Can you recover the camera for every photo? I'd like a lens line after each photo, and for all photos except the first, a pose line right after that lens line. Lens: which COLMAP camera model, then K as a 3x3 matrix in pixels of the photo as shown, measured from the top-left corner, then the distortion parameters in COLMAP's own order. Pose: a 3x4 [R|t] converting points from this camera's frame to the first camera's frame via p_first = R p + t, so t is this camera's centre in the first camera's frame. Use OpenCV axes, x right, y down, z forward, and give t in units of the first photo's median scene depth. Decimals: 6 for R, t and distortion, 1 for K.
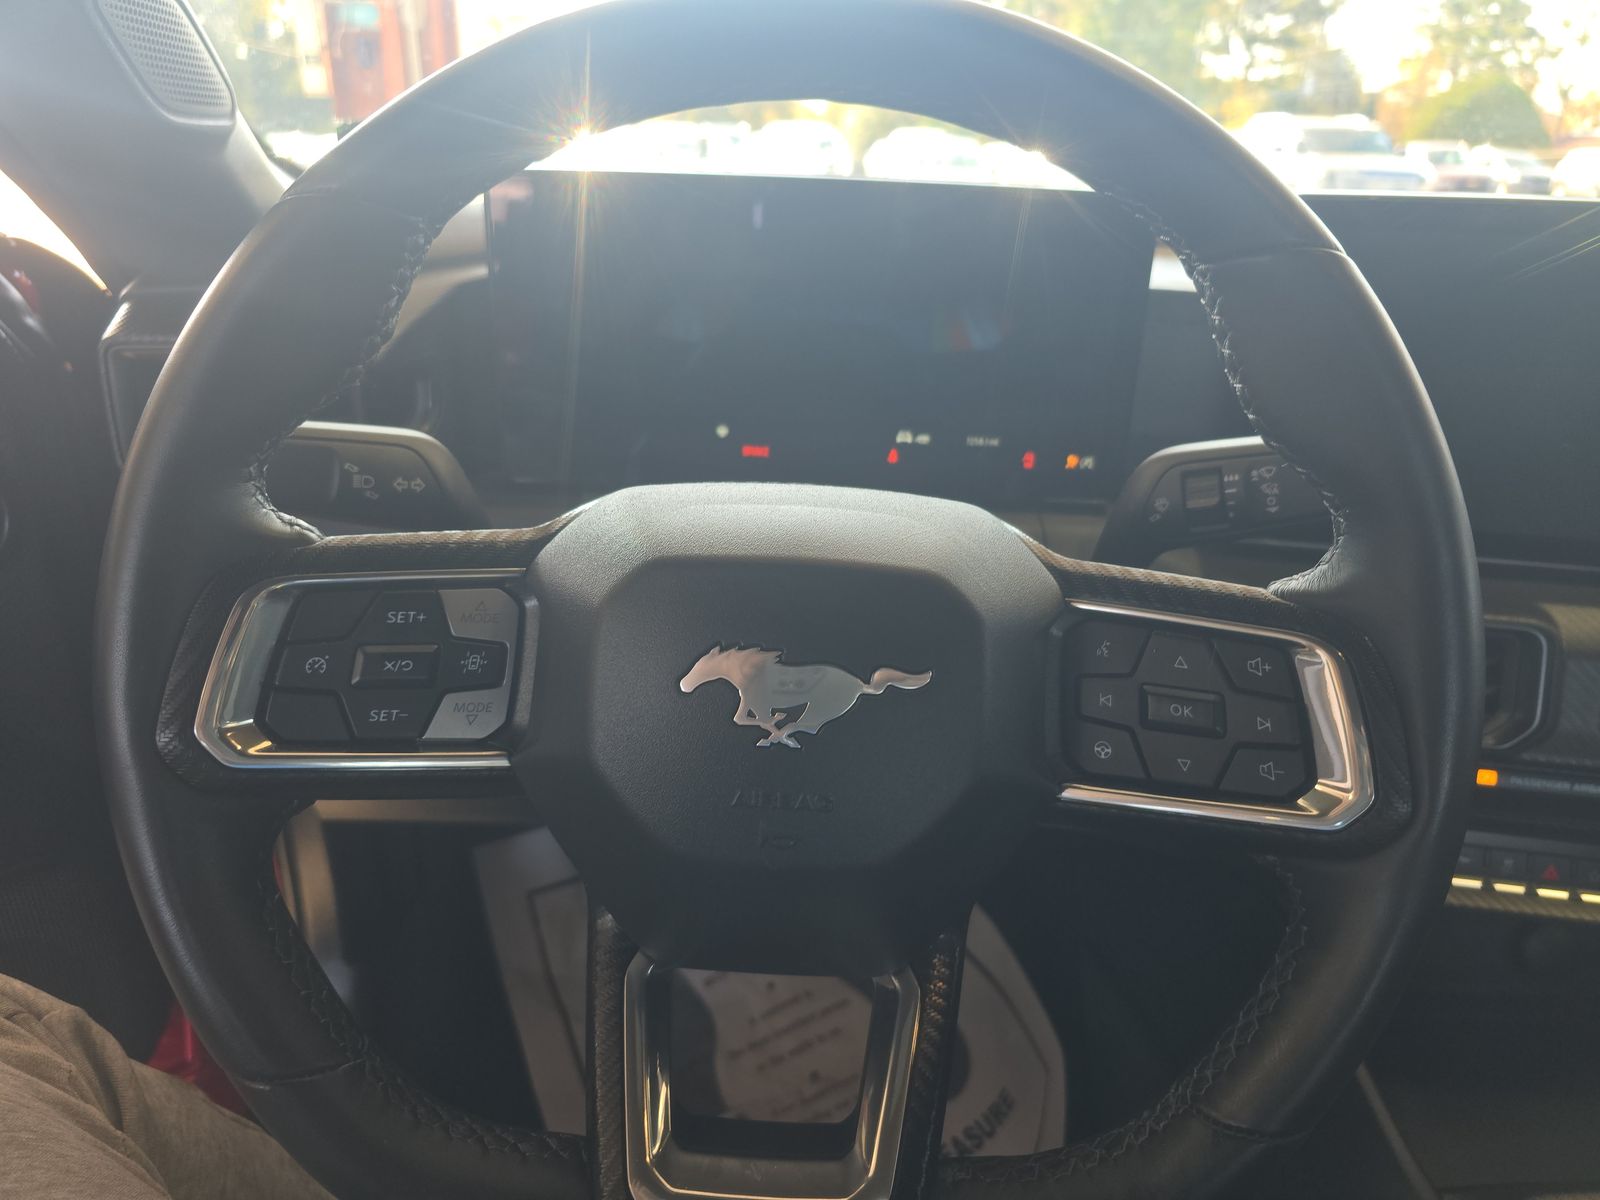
lens RADIAL K [[1065.3, 0, 803.1], [0, 1065.3, 551.6], [0, 0, 1]] dist [0.059209, -0.028025]
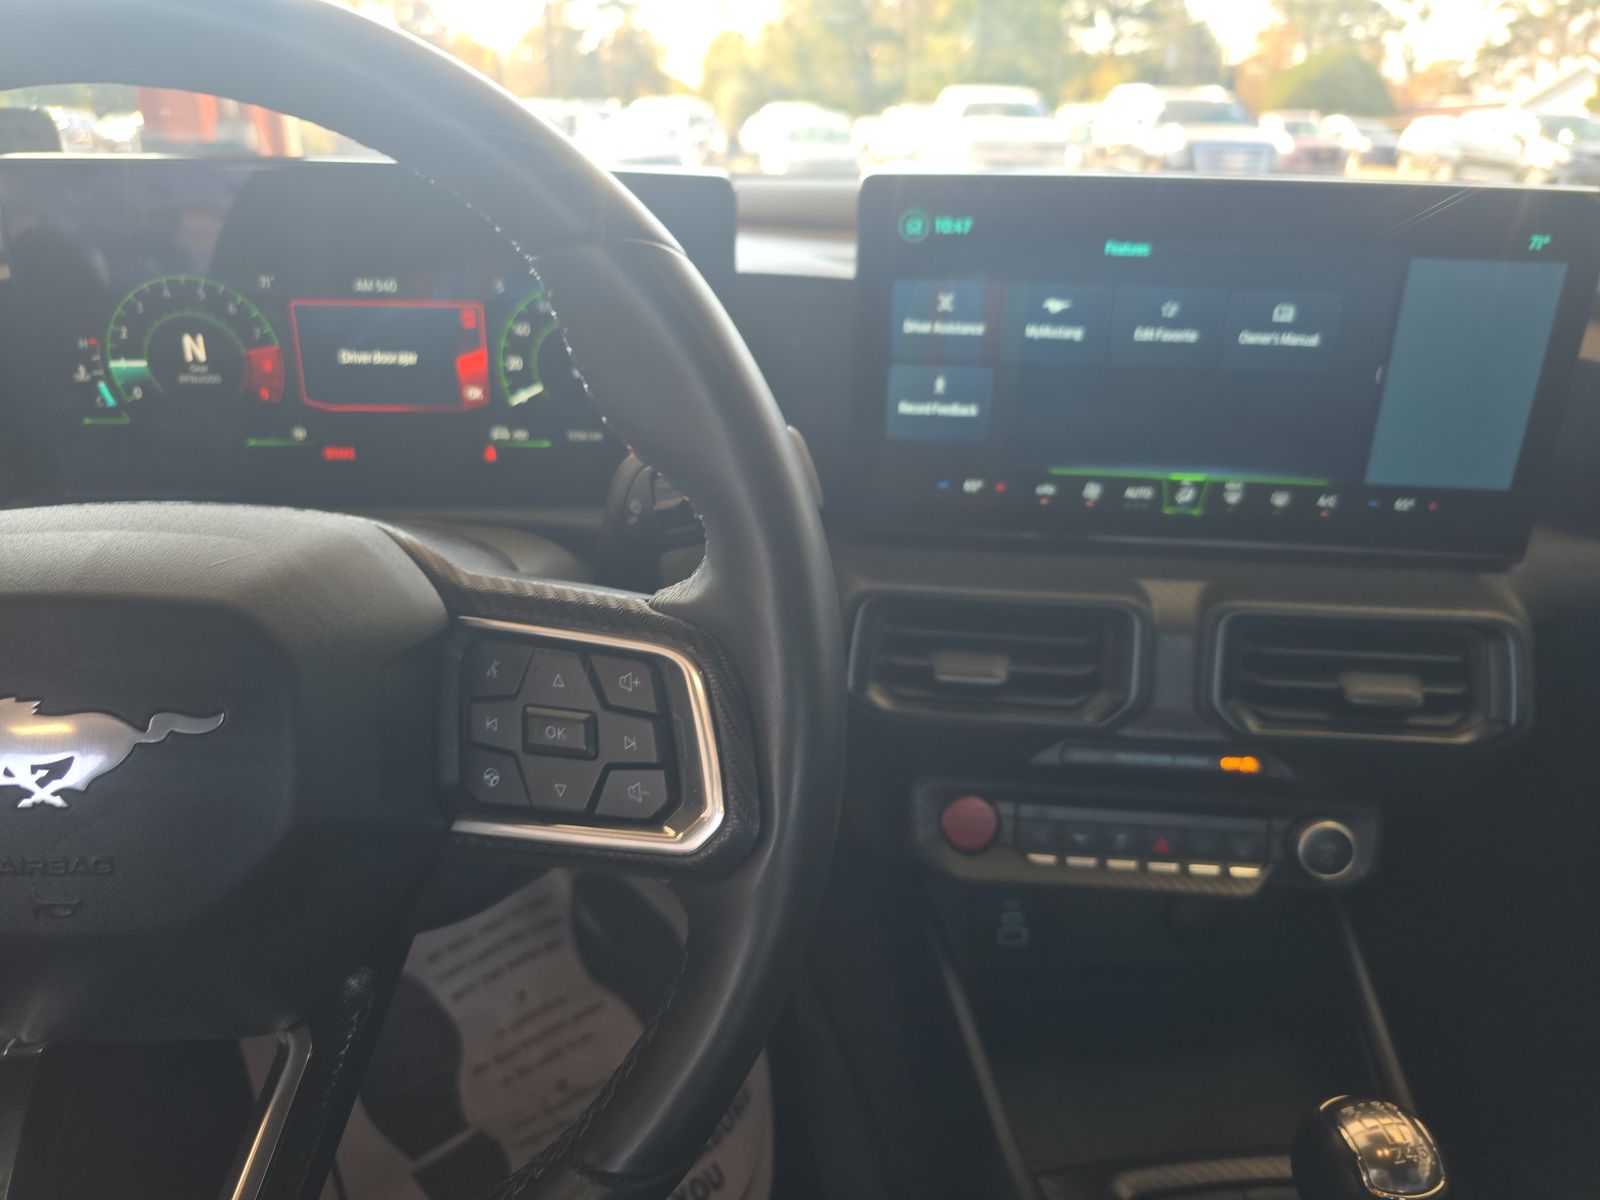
lens RADIAL K [[1068.4, 0, 778.5], [0, 1068.4, 537.2], [0, 0, 1]] dist [0.059742, -0.052110]
pose [[0.997062, -0.039626, 0.065551, 0.158445], [0.039167, 0.999198, 0.008274, -0.007609], [-0.065826, -0.005682, 0.997815, 0.015526]]
